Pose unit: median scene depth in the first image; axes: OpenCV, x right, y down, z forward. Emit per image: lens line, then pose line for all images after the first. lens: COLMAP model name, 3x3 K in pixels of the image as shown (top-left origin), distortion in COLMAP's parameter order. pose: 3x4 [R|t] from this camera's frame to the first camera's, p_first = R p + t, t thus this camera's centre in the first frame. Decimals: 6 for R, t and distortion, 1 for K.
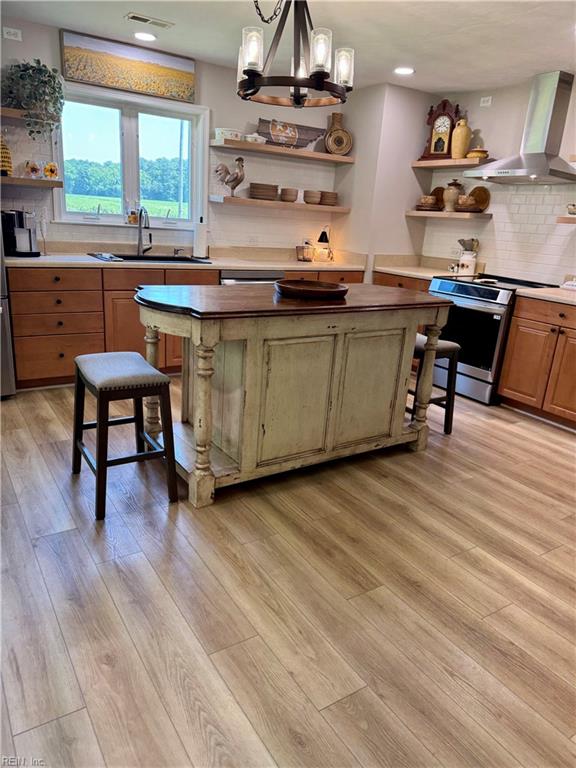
lens RADIAL K [[542.1, 0, 285.2], [0, 542.1, 386.8], [0, 0, 1]] dist [0.048404, -0.055254]
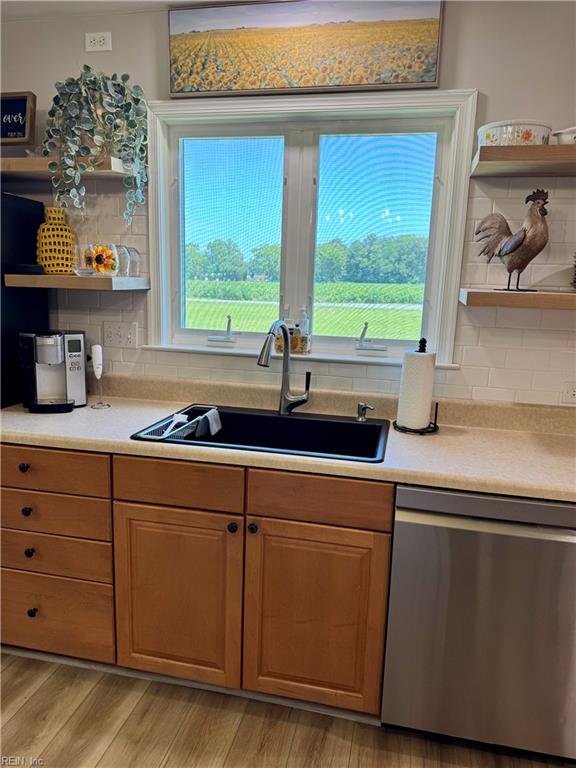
lens RADIAL K [[542.1, 0, 288.3], [0, 542.1, 385.8], [0, 0, 1]] dist [0.048404, -0.055254]
pose [[0.704397, 0.086192, -0.704554, 0.076235], [-0.198856, 0.976814, -0.079312, -0.227702], [0.681382, 0.195971, 0.705205, 0.655599]]
